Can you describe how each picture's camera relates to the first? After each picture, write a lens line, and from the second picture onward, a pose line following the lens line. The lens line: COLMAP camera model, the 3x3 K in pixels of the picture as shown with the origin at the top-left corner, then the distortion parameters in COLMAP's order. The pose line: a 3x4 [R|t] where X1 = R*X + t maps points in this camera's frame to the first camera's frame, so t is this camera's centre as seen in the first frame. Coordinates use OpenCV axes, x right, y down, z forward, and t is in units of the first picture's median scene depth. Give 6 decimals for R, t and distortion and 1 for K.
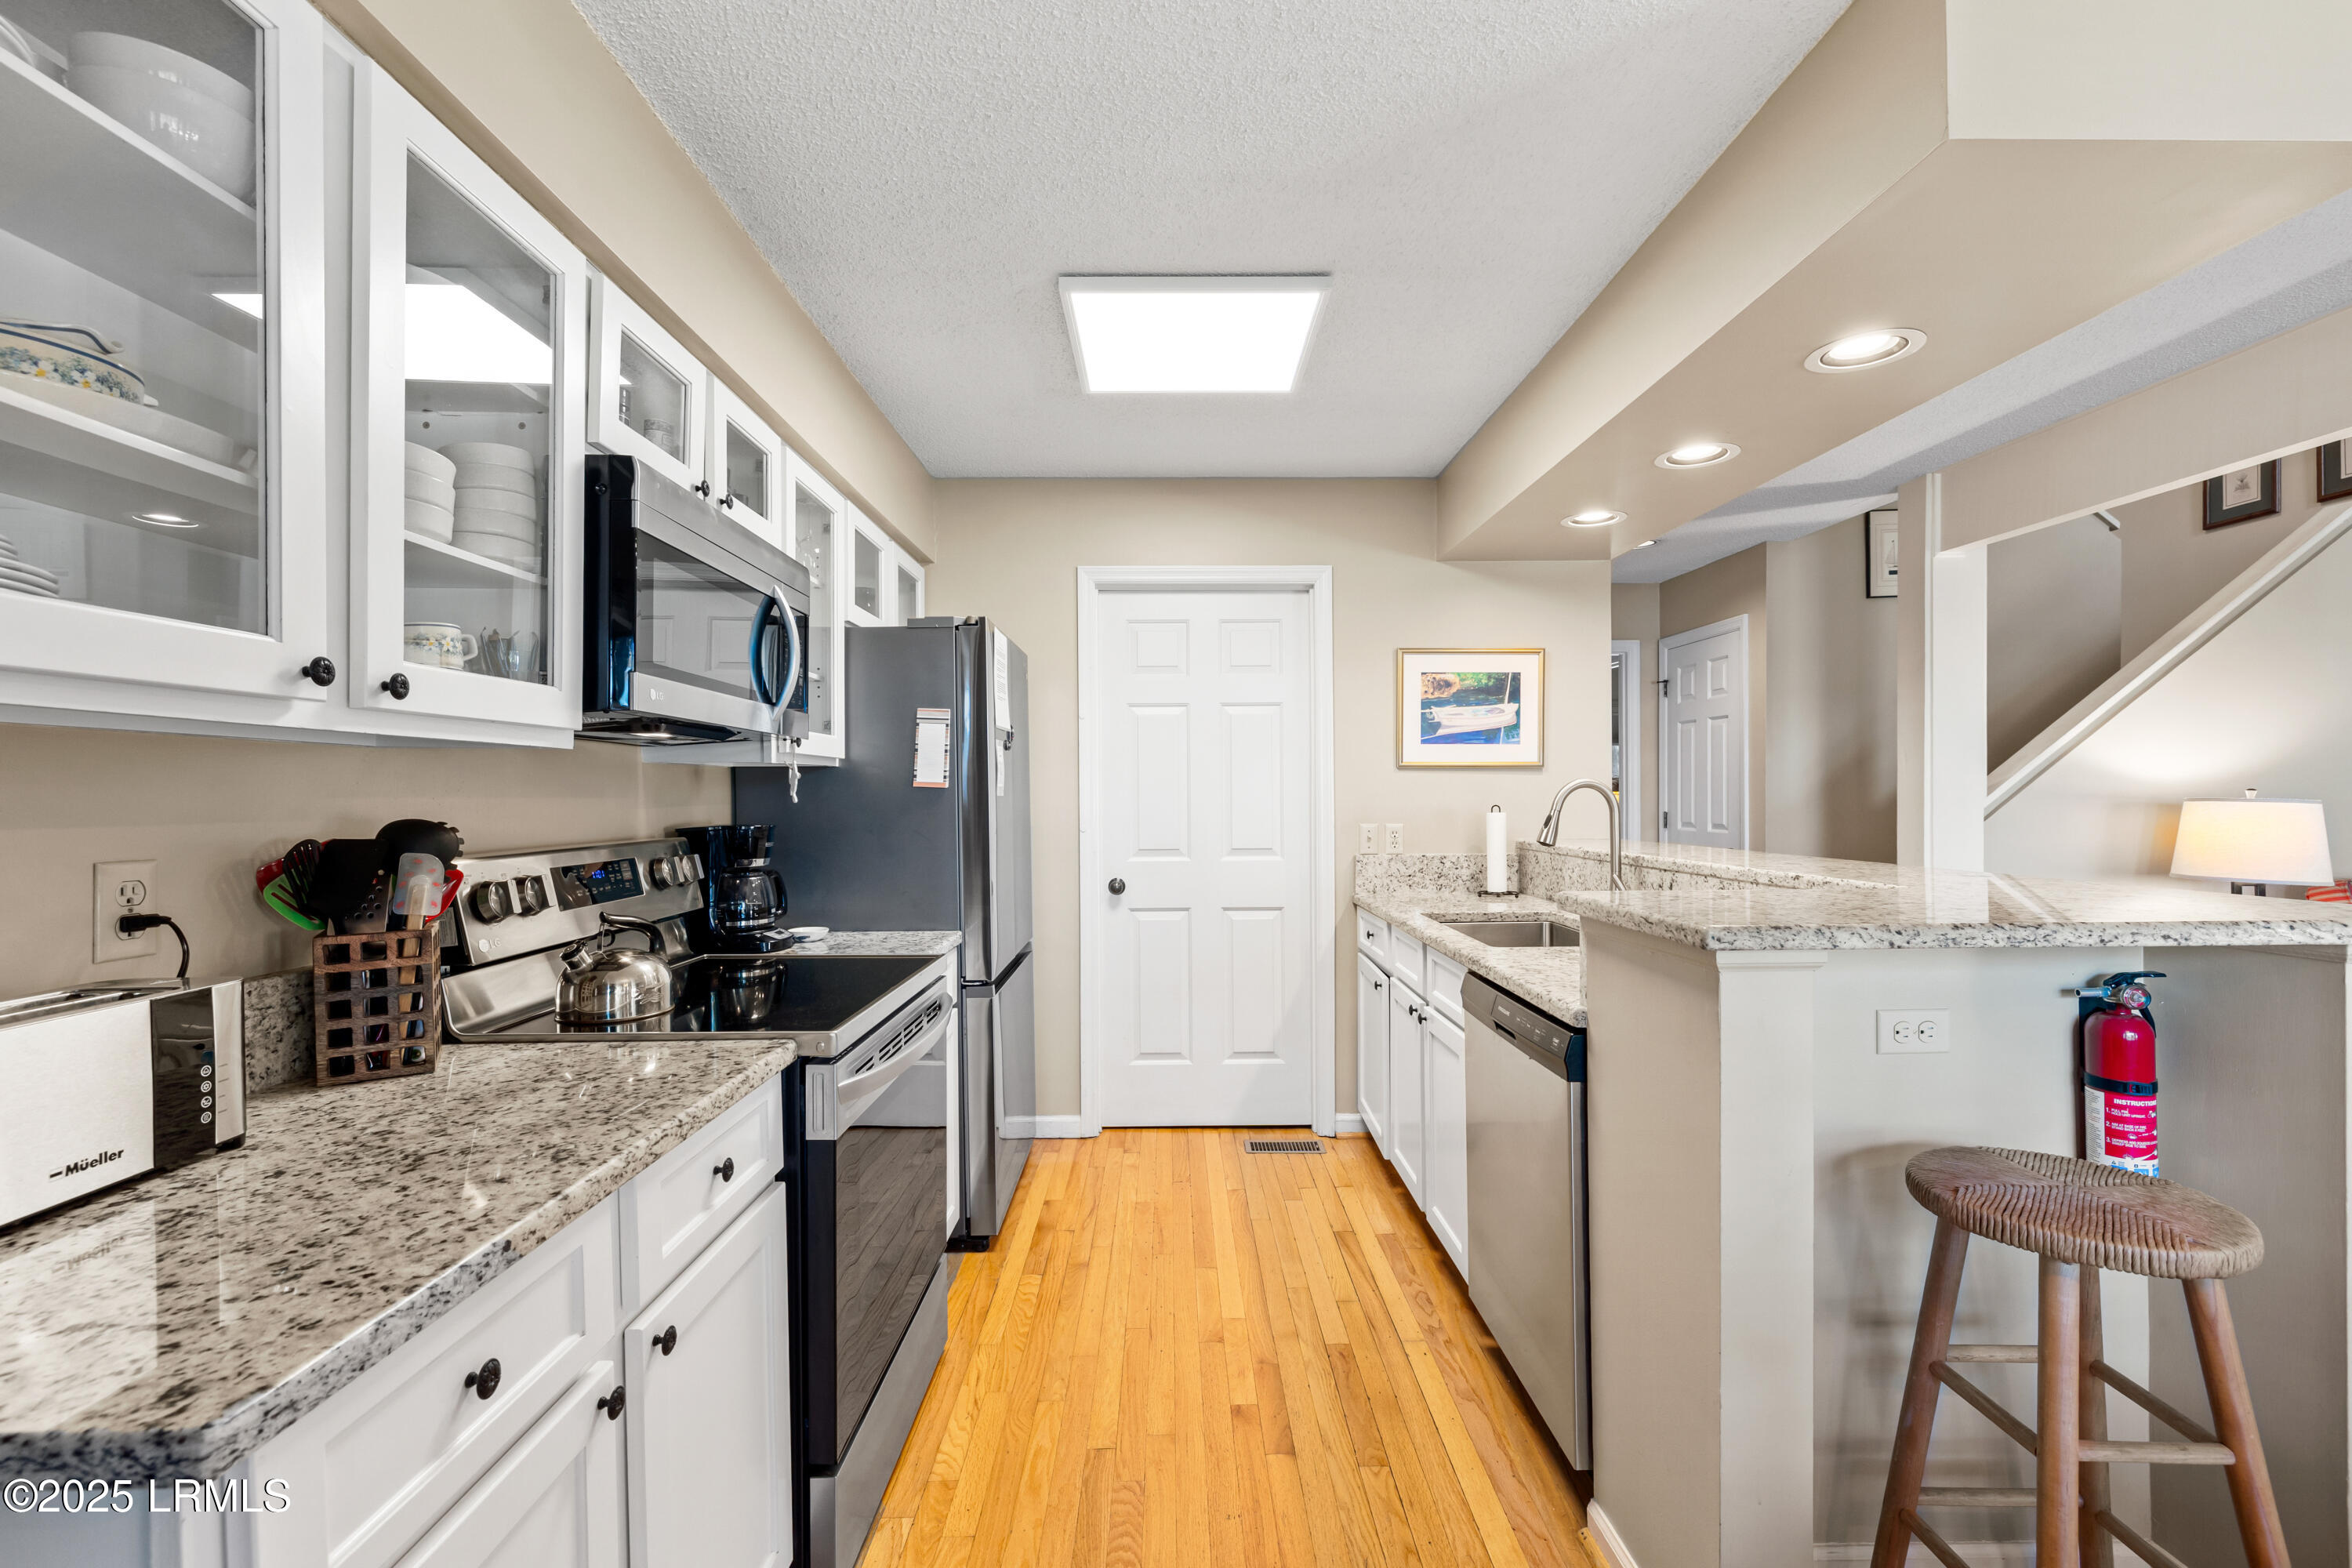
lens RADIAL K [[996.8, 0, 1176.0], [0, 996.8, 784.6], [0, 0, 1]] dist [0.001114, -0.000555]
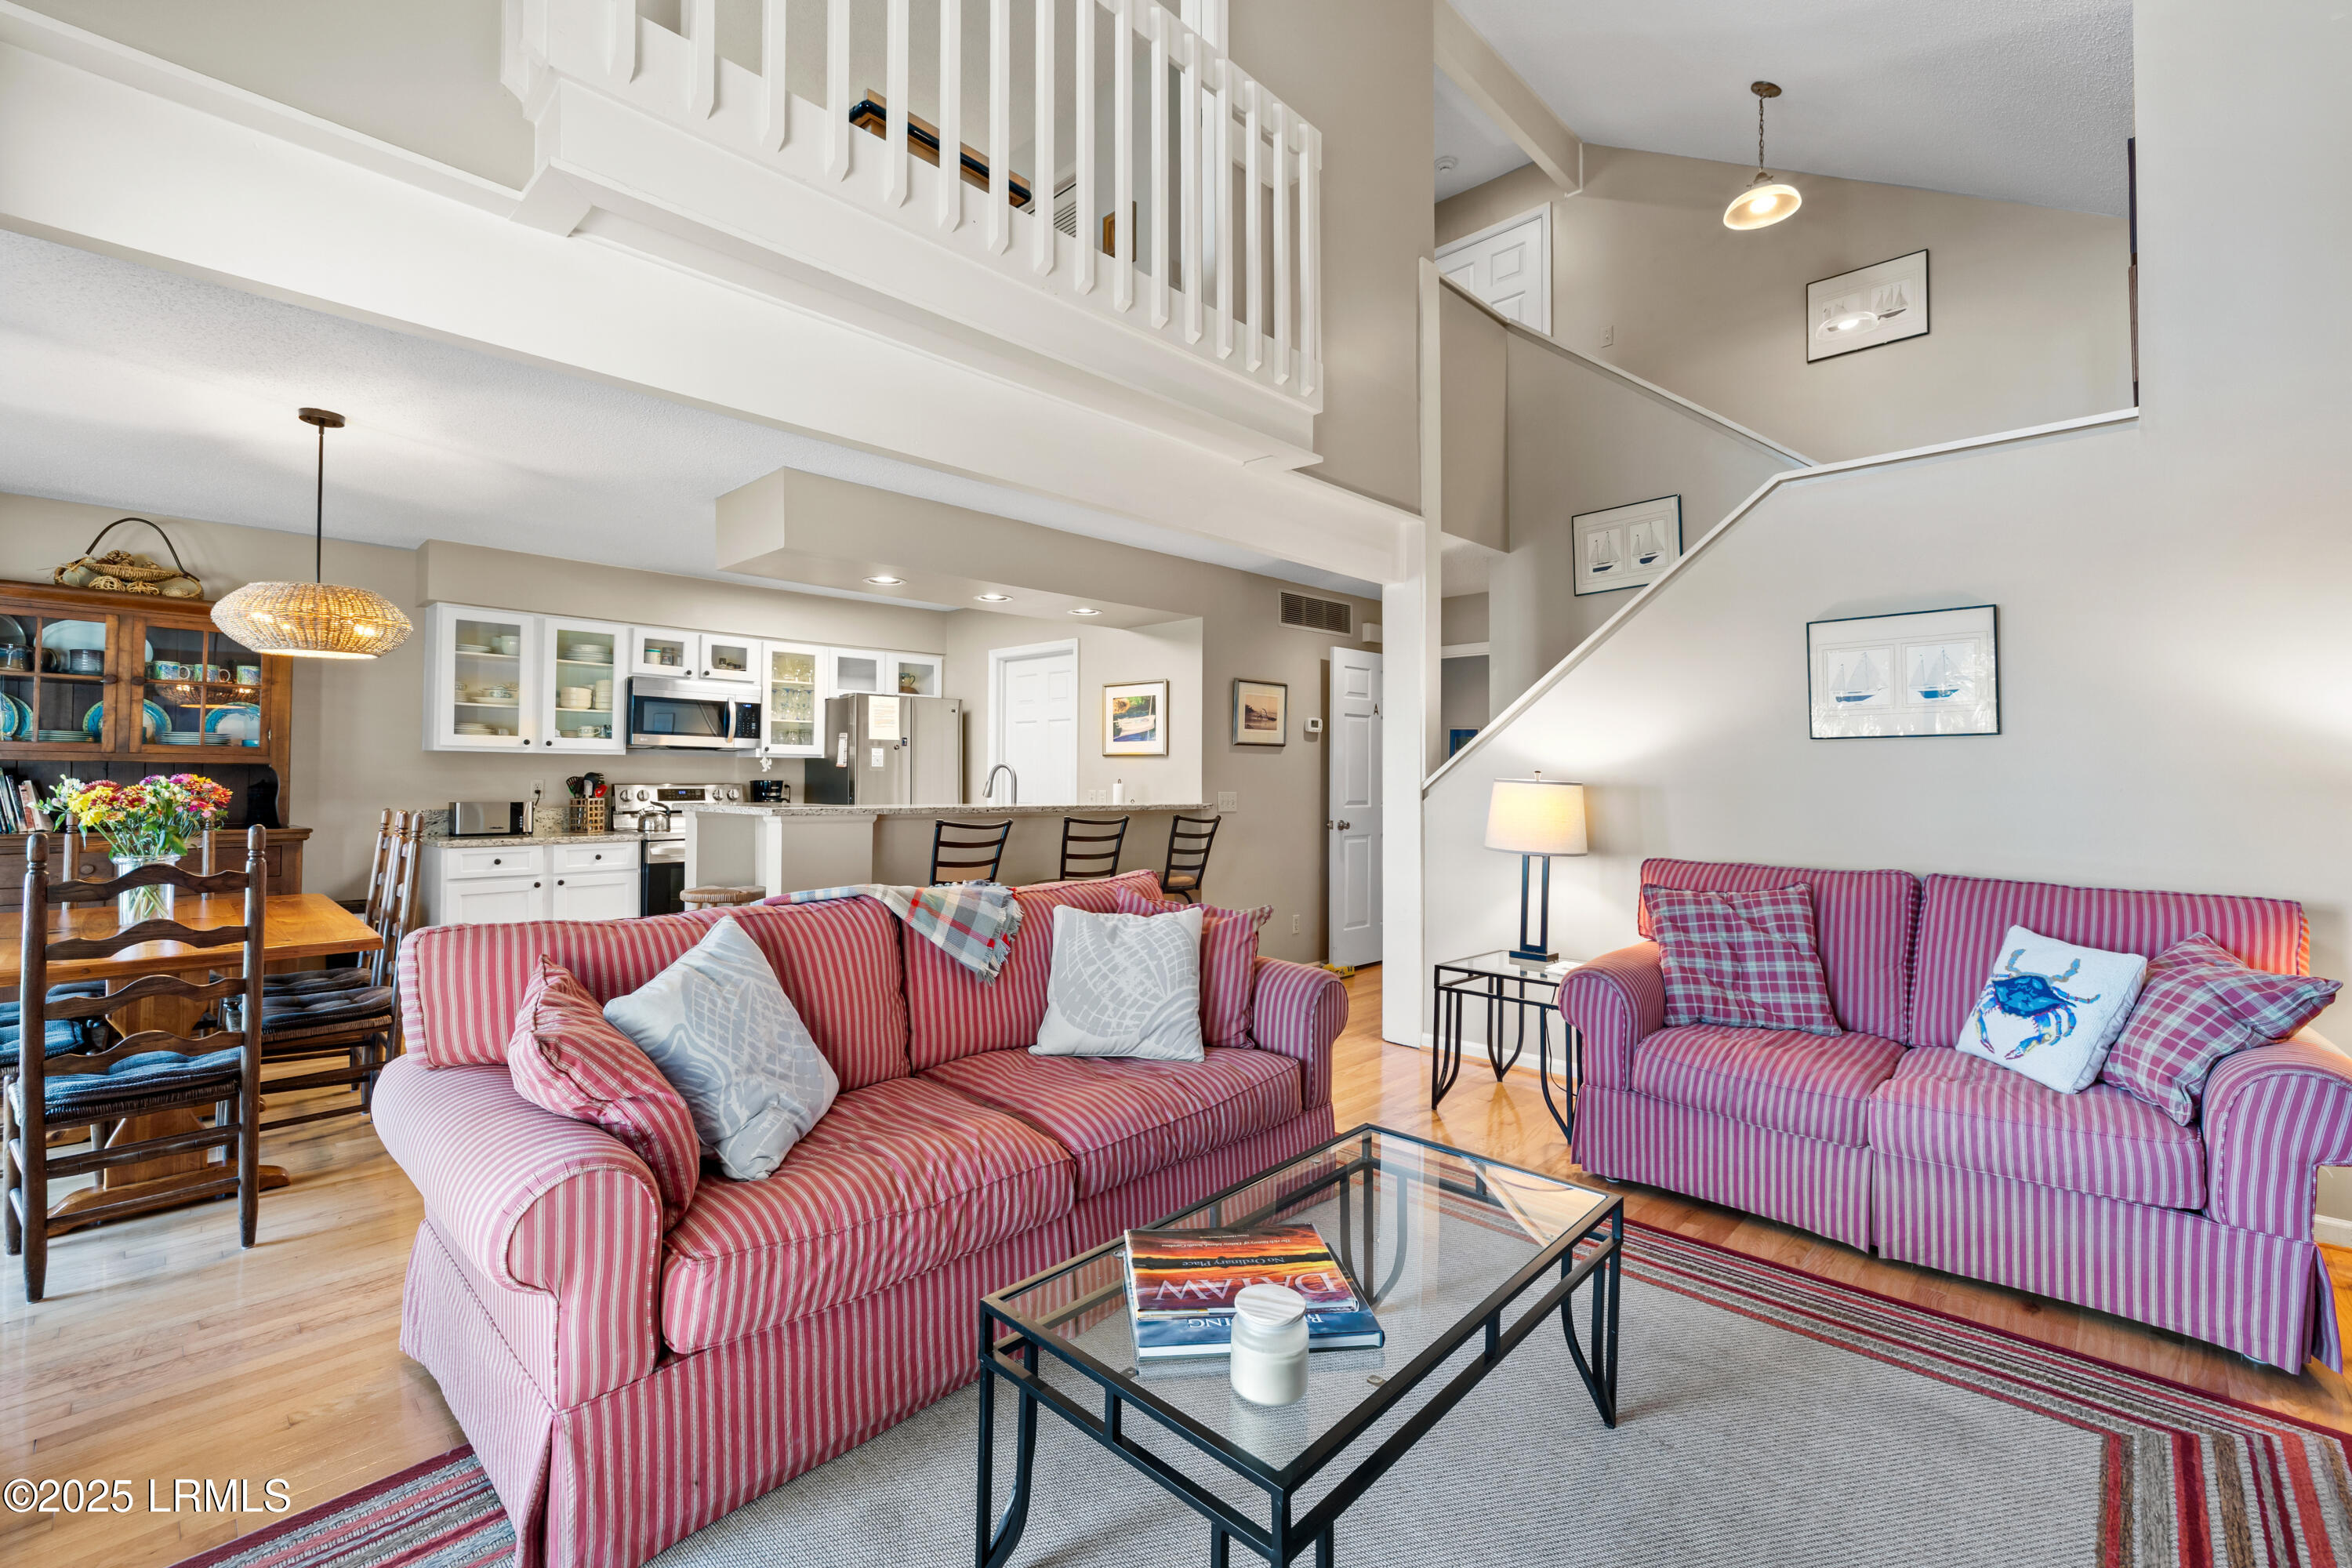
lens RADIAL K [[996.8, 0, 1165.0], [0, 996.8, 763.3], [0, 0, 1]] dist [0.001114, -0.000555]
pose [[0.710267, -0.000986, -0.703931, 1.531794], [-0.005388, 0.999962, -0.006837, 0.005314], [0.703912, 0.008649, 0.710235, -0.105985]]
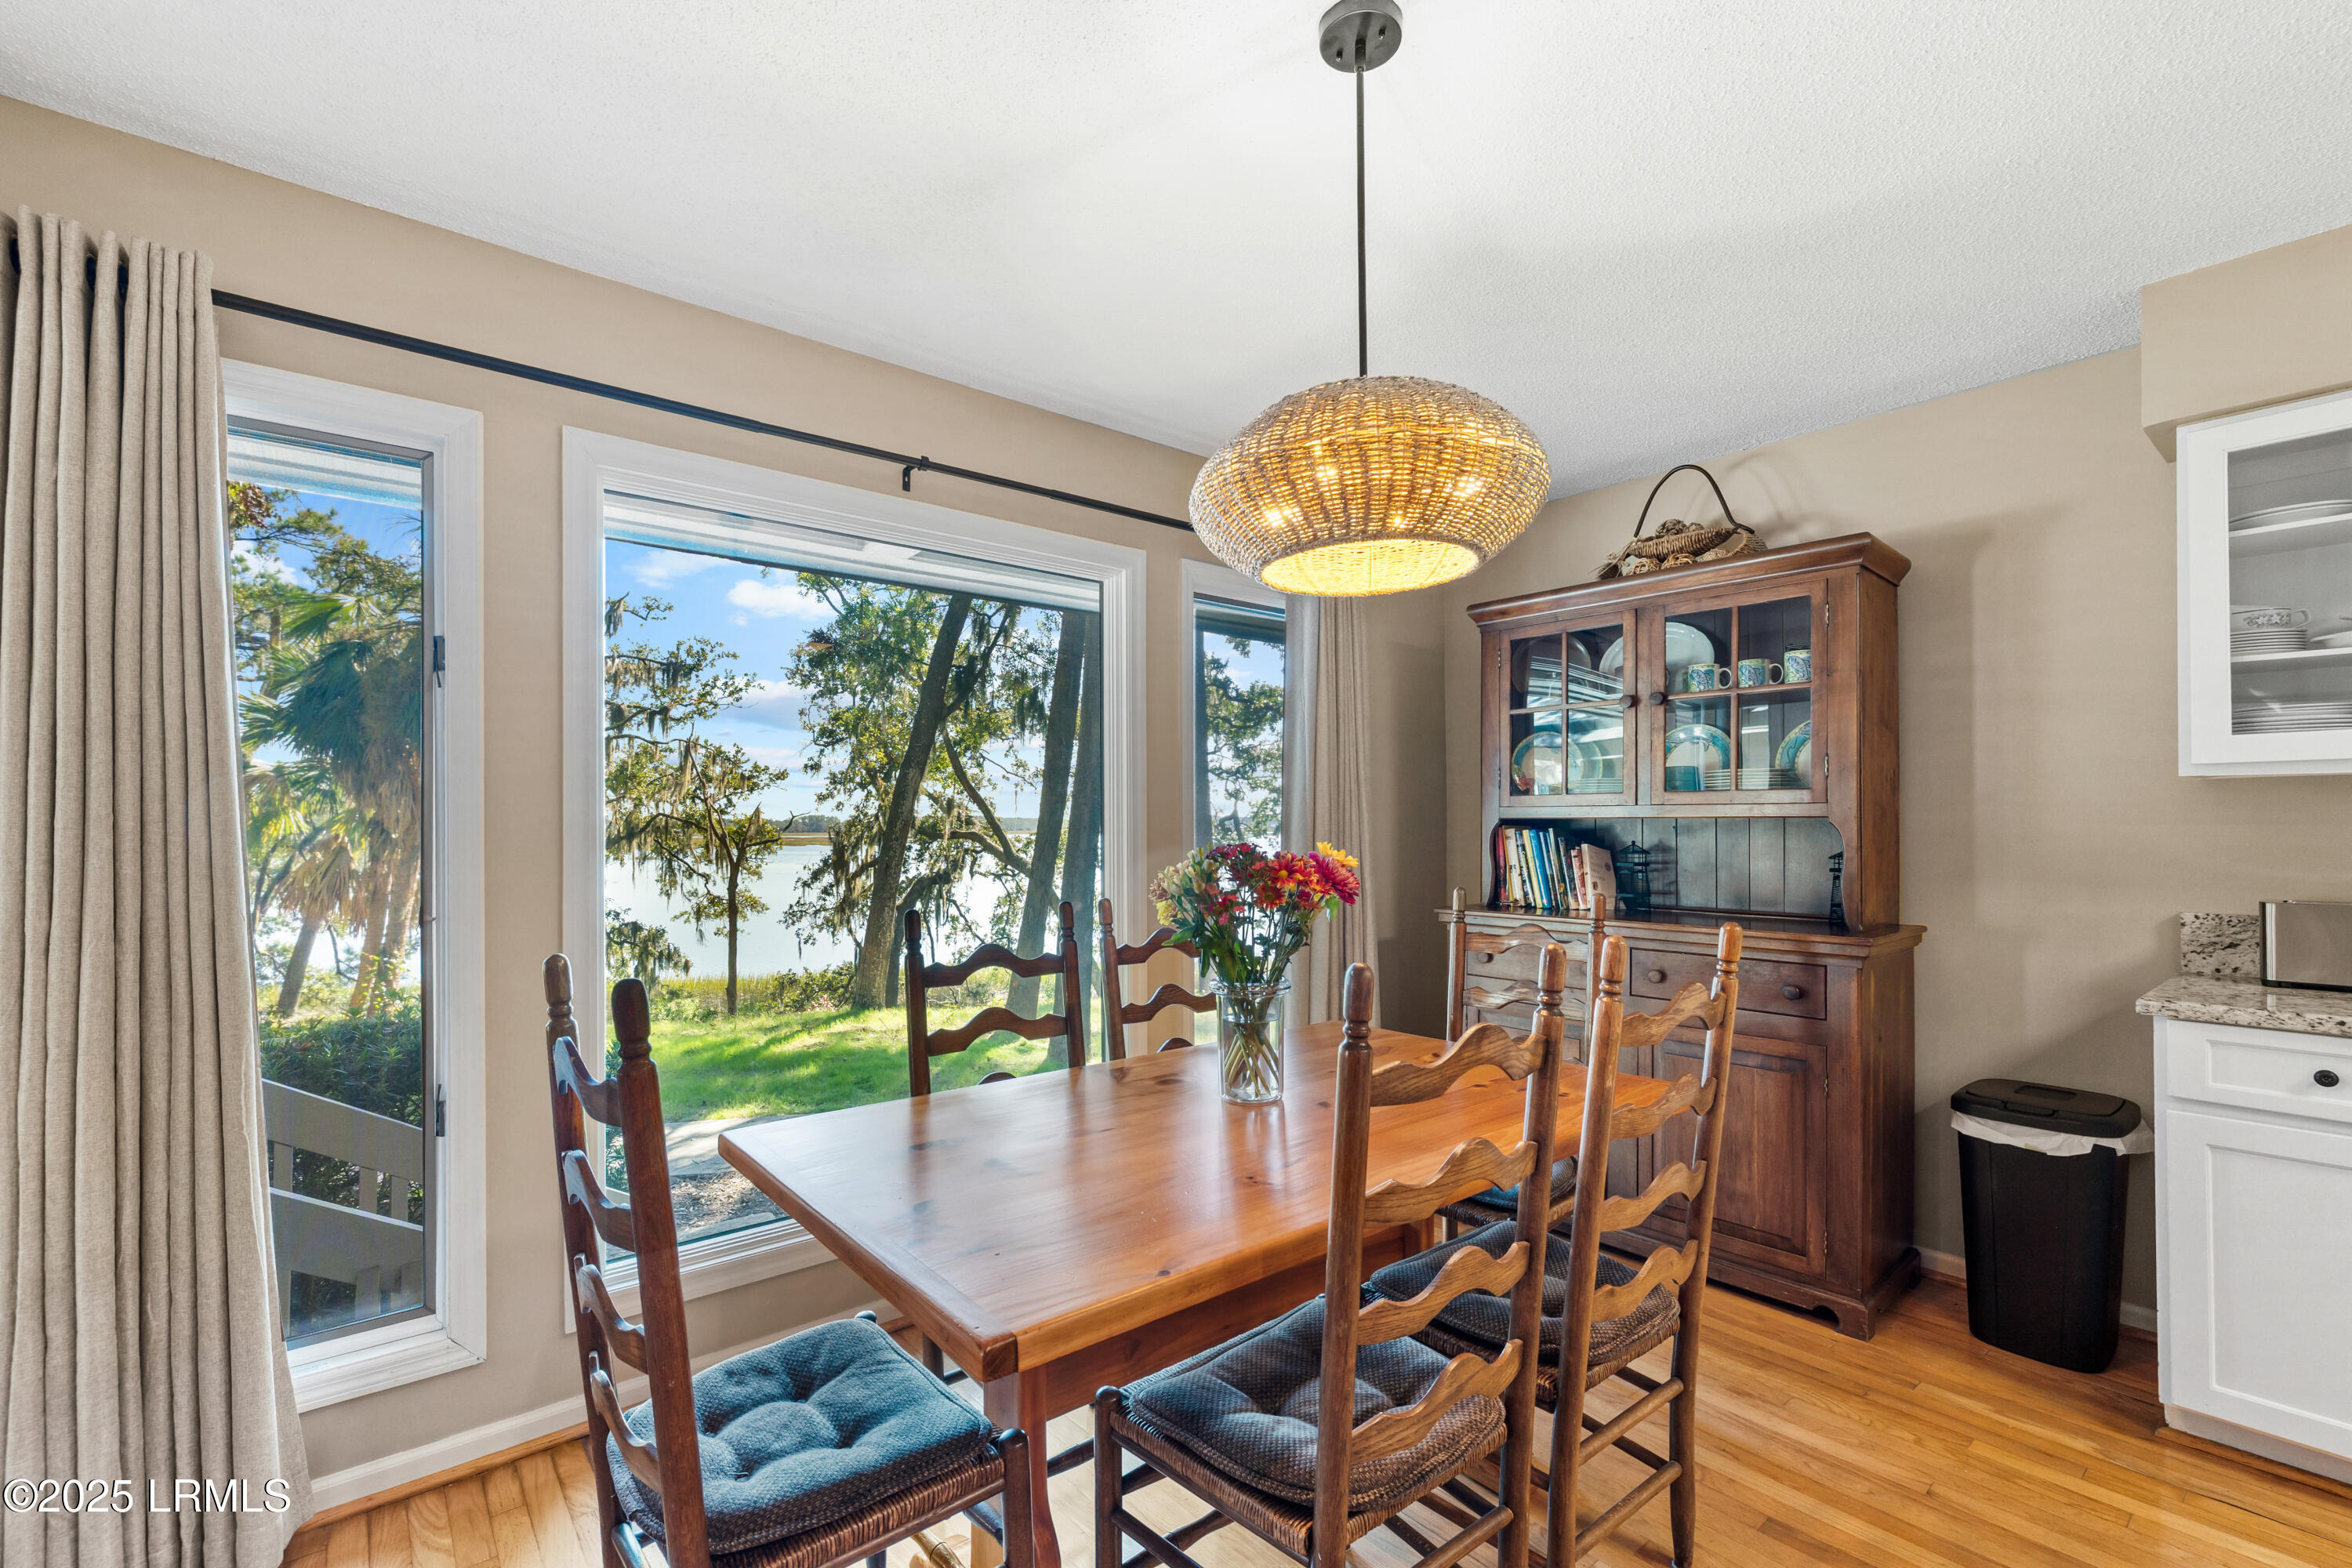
lens RADIAL K [[996.8, 0, 1175.4], [0, 996.8, 831.7], [0, 0, 1]] dist [0.001114, -0.000555]
pose [[-0.773330, 0.010812, -0.633911, 0.617745], [0.012633, 0.999919, 0.001642, 0.006418], [0.633878, -0.006738, -0.773404, 0.263043]]
